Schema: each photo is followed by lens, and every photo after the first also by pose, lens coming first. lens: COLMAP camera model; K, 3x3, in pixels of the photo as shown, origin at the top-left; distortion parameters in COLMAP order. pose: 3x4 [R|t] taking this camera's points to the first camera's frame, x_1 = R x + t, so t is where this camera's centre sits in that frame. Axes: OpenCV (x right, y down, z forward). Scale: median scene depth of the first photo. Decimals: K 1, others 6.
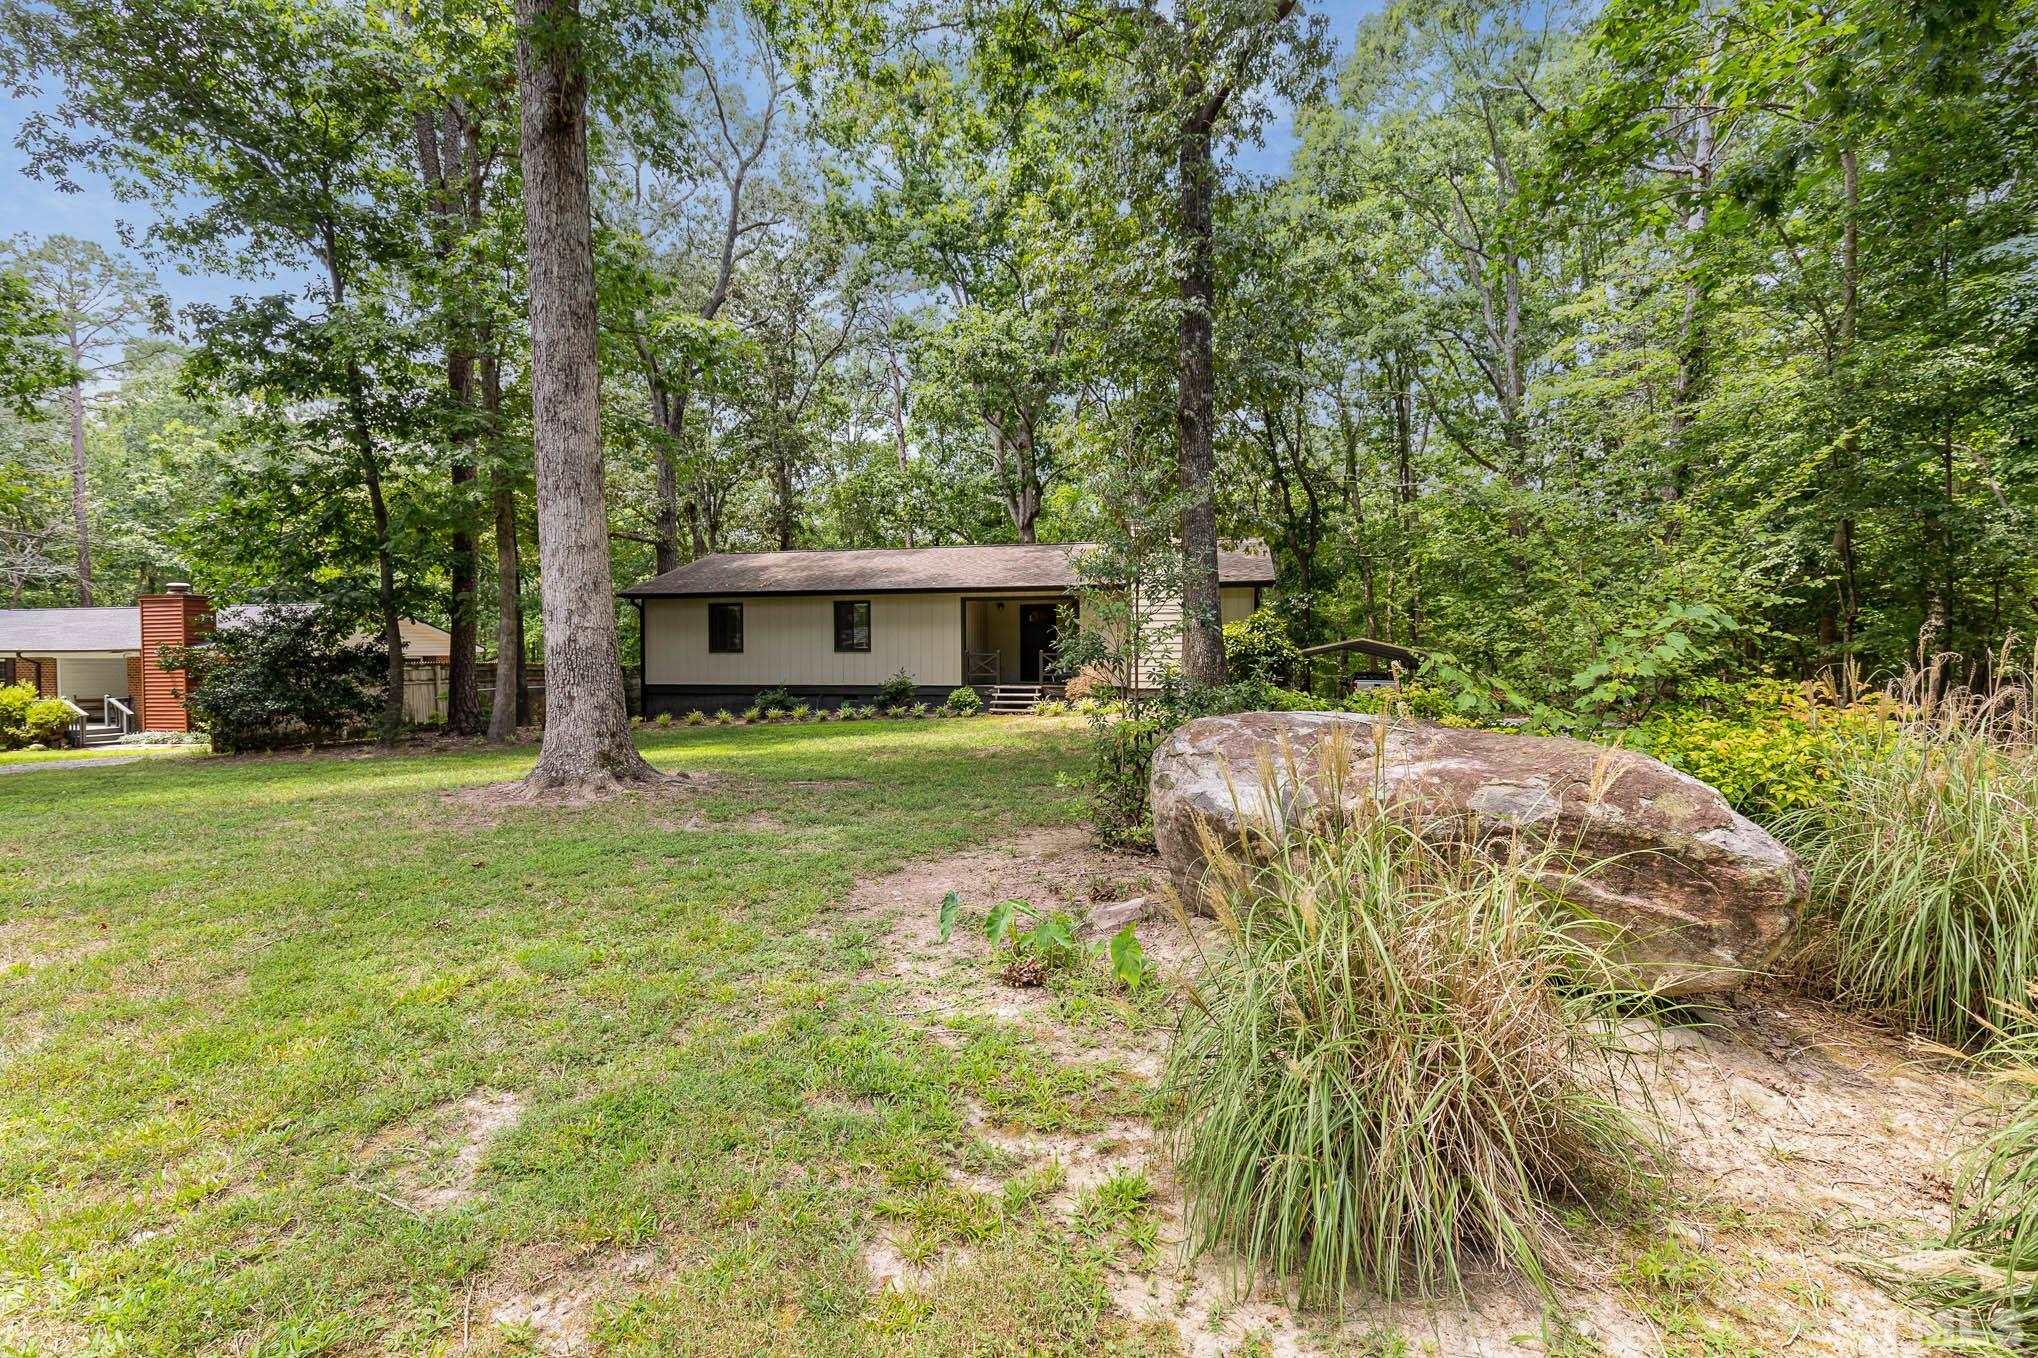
lens RADIAL K [[921.1, 0, 1023.3], [0, 921.1, 649.0], [0, 0, 1]] dist [0.006105, 0.000221]
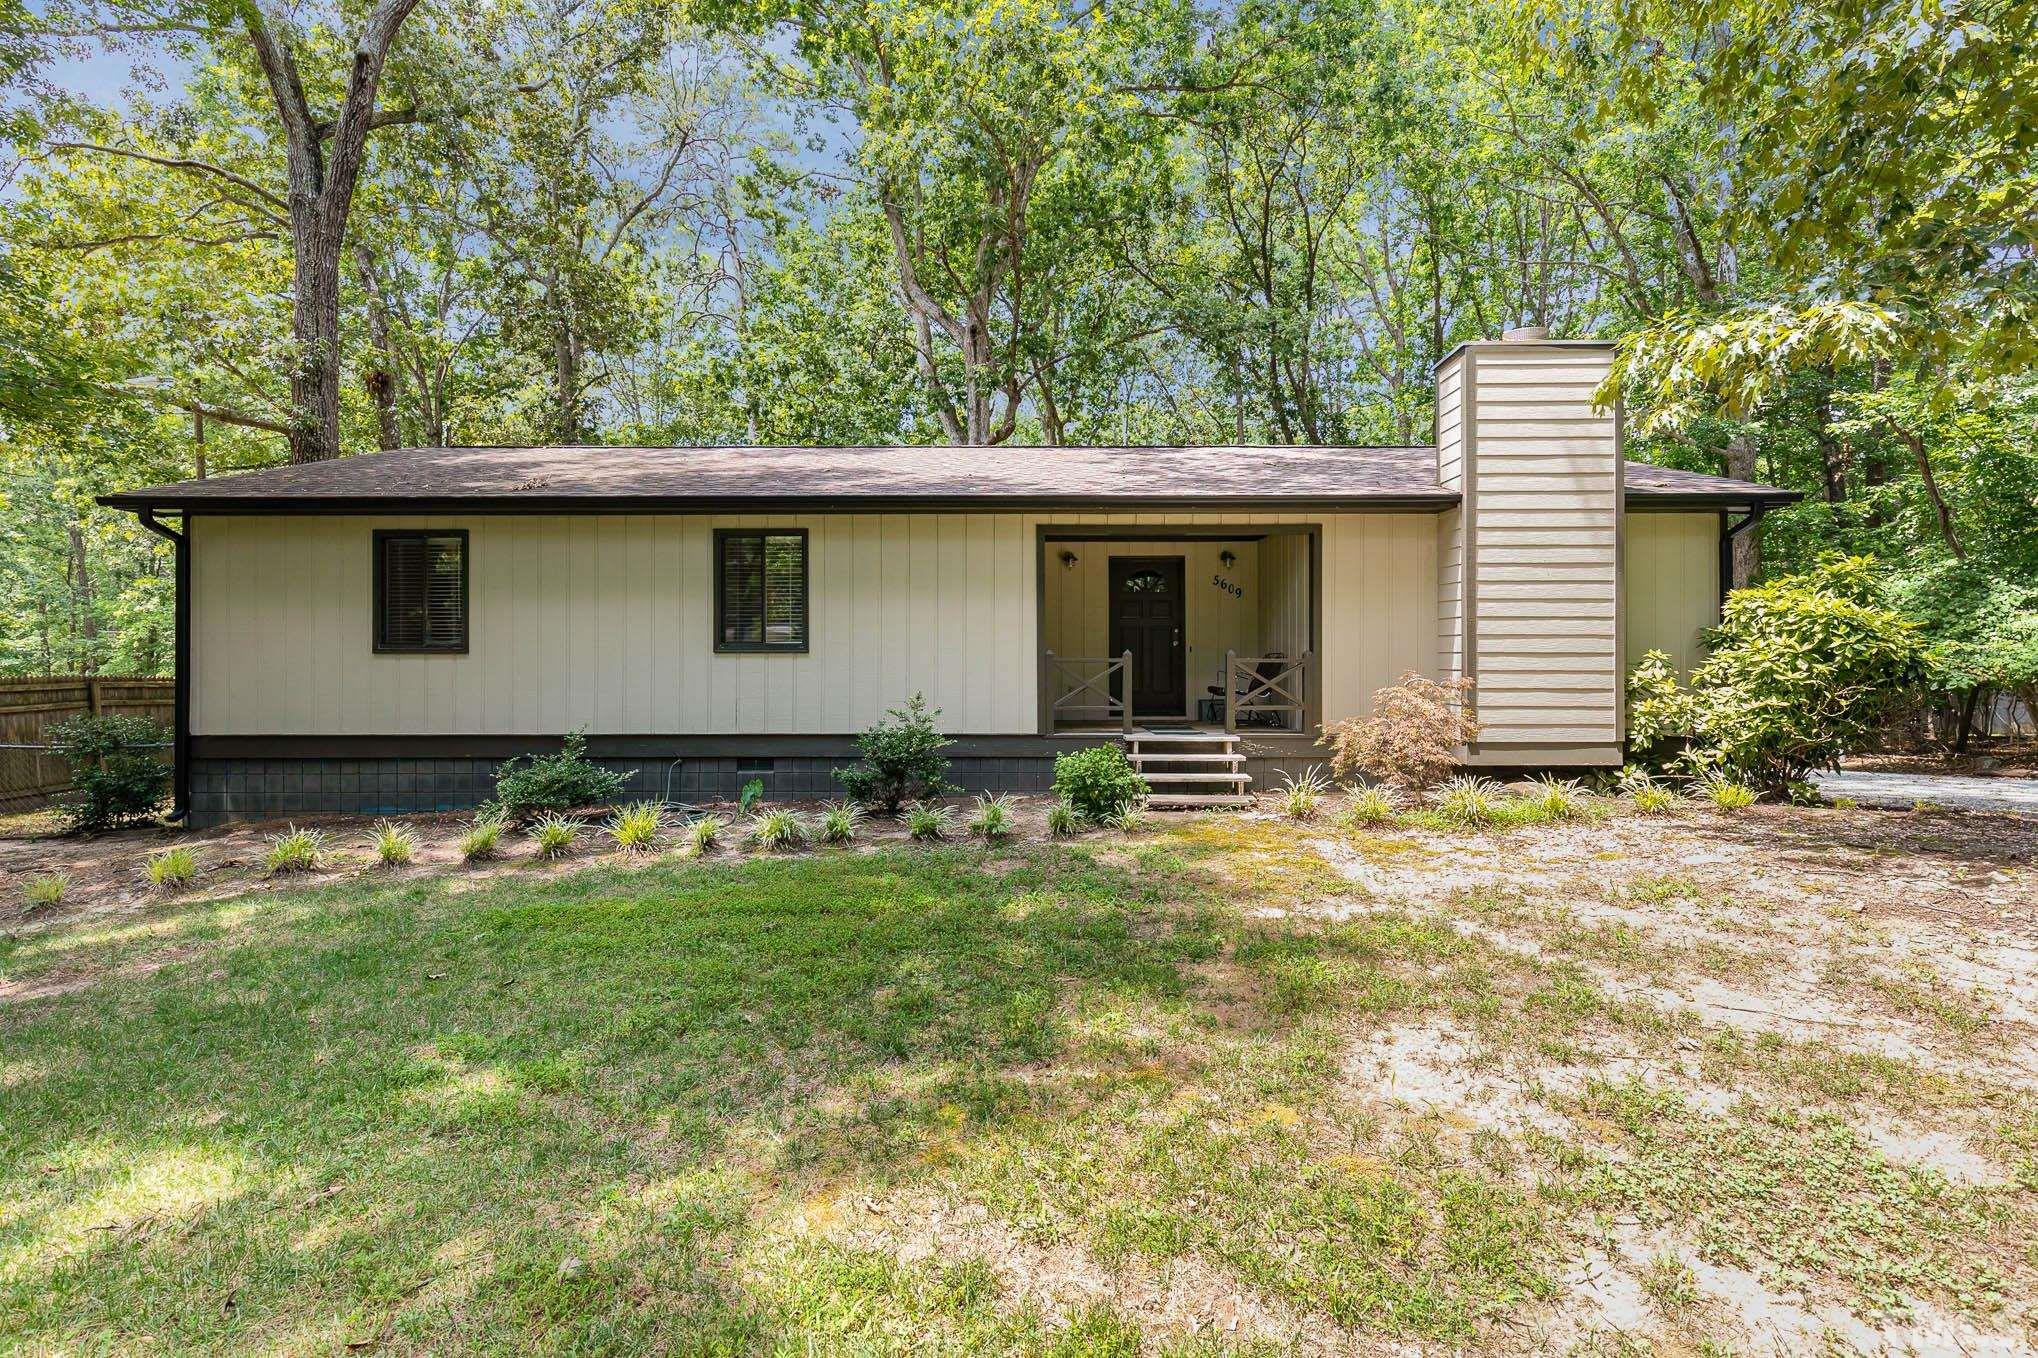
lens RADIAL K [[921.1, 0, 1023.3], [0, 921.1, 649.0], [0, 0, 1]] dist [0.006105, 0.000221]
pose [[0.977089, 0.004578, 0.212781, -0.158482], [-0.003797, 0.999984, -0.004081, 0.002629], [-0.212796, 0.003180, 0.977091, 0.574796]]
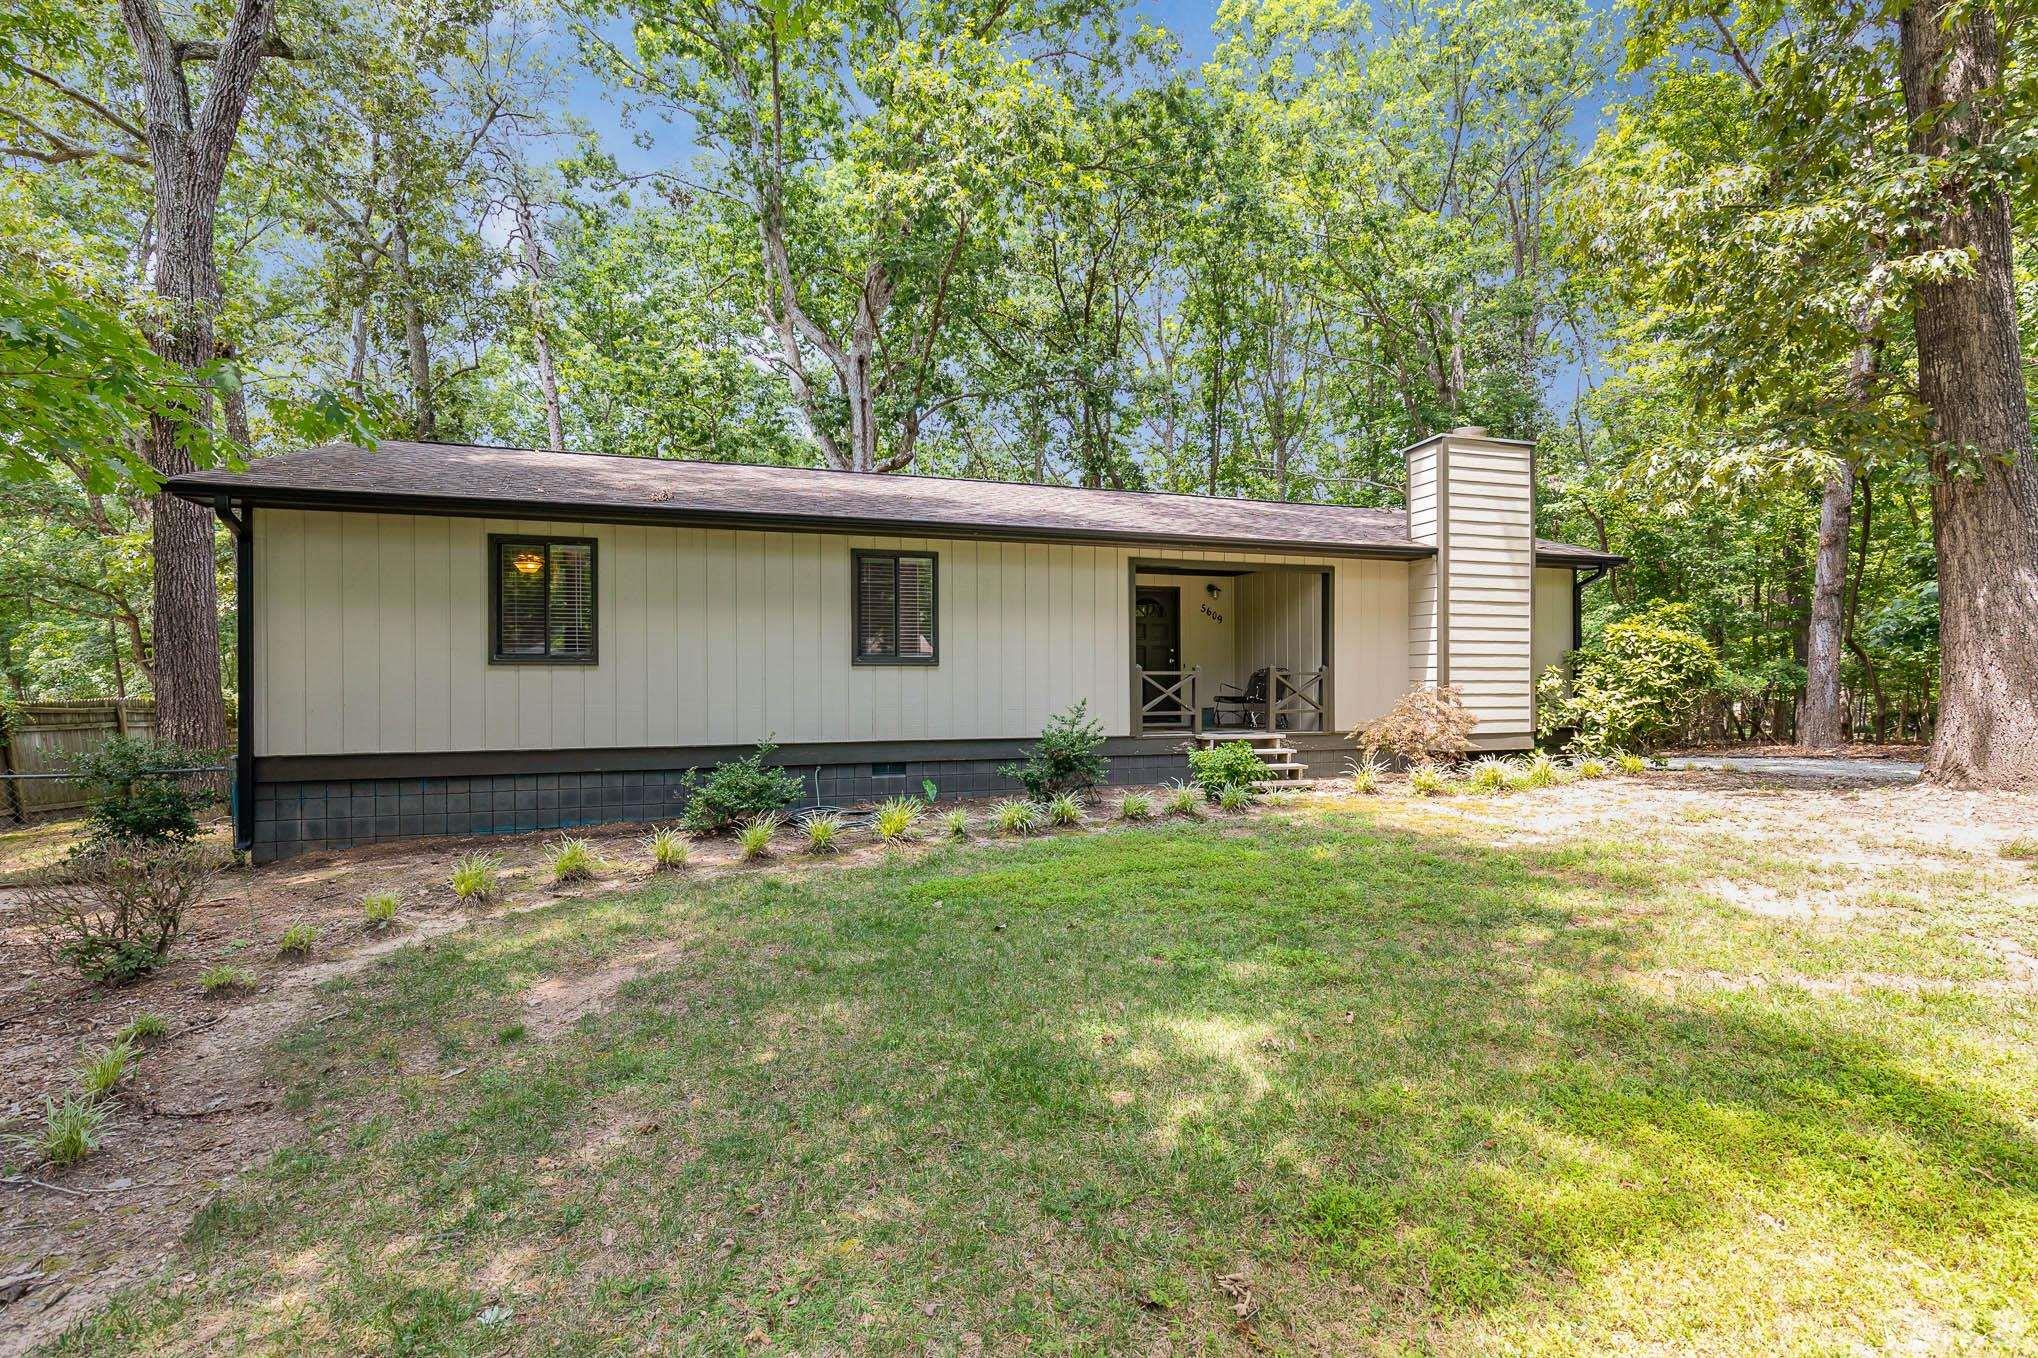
lens RADIAL K [[911.0, 0, 1015.4], [0, 911.0, 676.6], [0, 0, 1]] dist [0.004884, 0.000264]
pose [[0.862737, 0.004902, 0.505630, -0.355769], [-0.003650, 0.999987, -0.003468, 0.009643], [-0.505640, 0.001146, 0.862744, 0.594026]]
